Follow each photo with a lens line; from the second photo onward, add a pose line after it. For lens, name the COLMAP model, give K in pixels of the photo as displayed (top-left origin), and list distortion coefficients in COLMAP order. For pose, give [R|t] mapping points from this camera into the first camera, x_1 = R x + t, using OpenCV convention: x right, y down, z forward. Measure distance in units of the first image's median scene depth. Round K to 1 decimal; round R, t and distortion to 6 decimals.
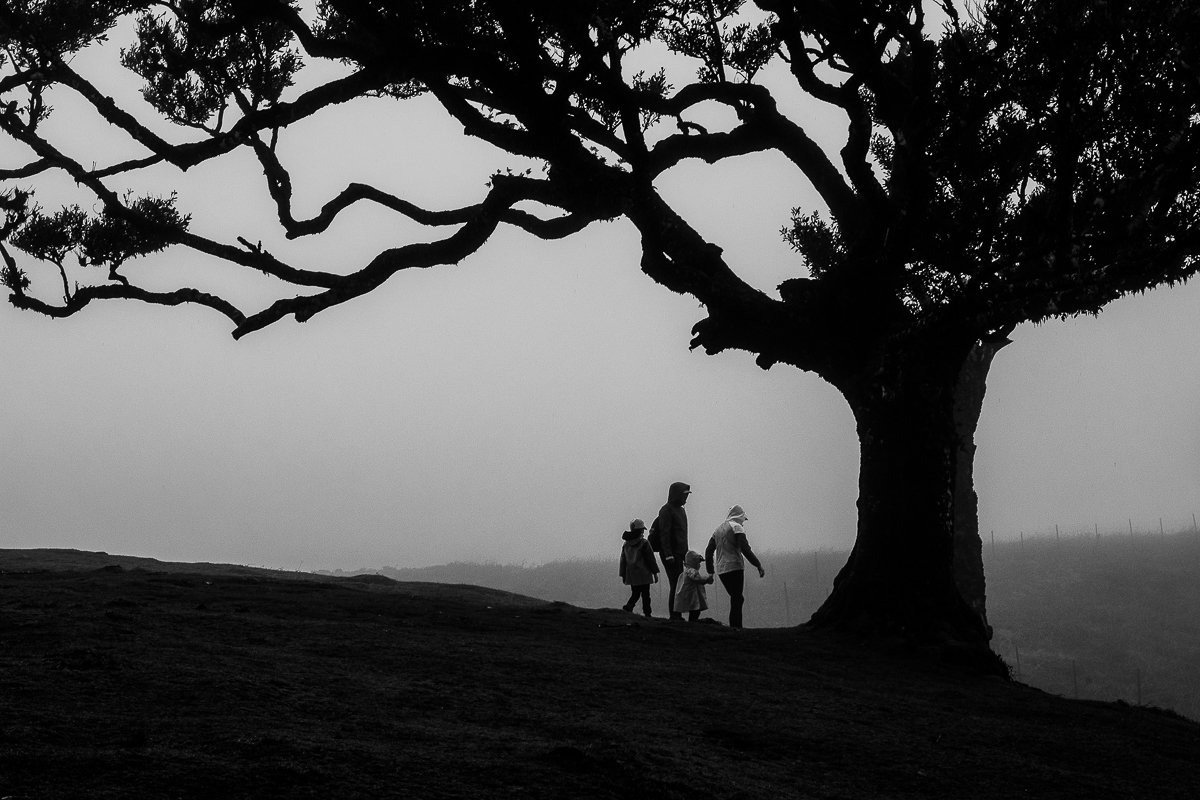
lens RADIAL K [[2399.6, 0, 598.6], [0, 2399.6, 398.0], [0, 0, 1]] dist [-0.228654, 0.000000]
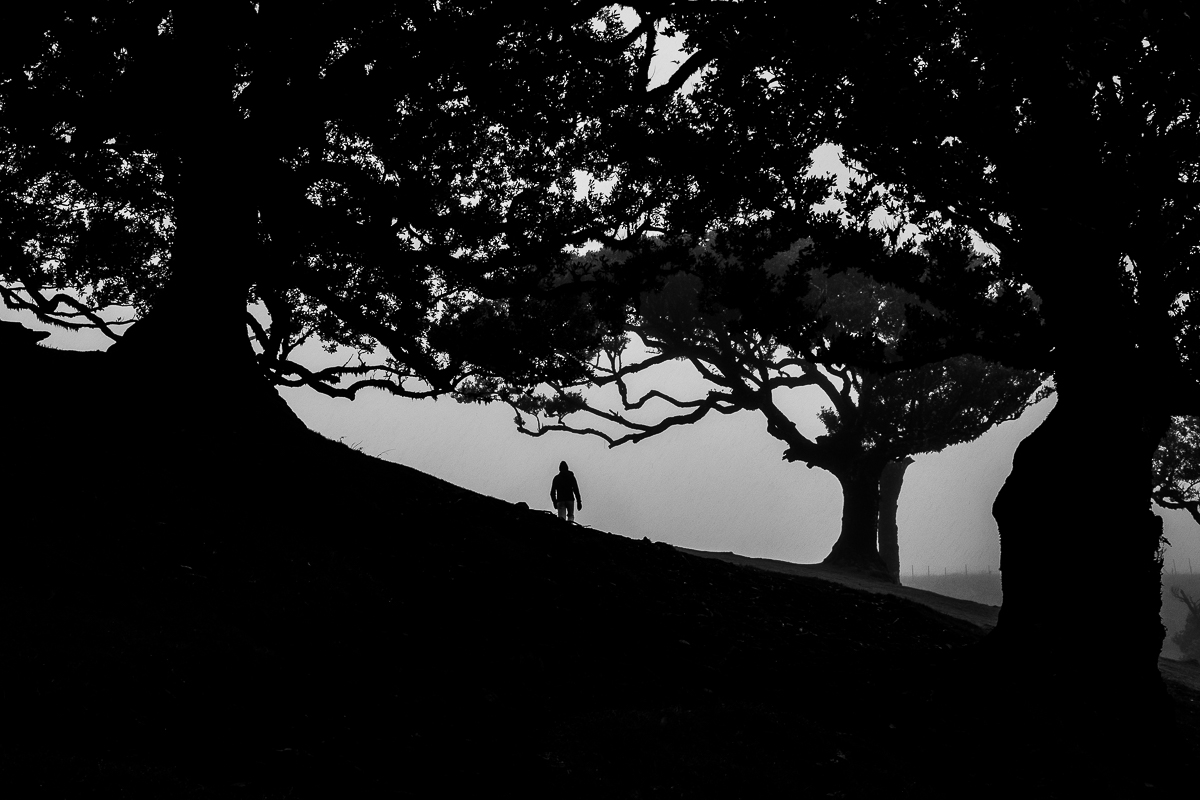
lens RADIAL K [[1735.7, 0, 603.4], [0, 1735.7, 399.6], [0, 0, 1]] dist [-0.029937, 0.000000]
pose [[0.998343, 0.040053, -0.041318, -0.079705], [-0.042025, 0.997962, -0.048023, 0.013536], [0.039311, 0.049679, 0.997991, -0.906311]]
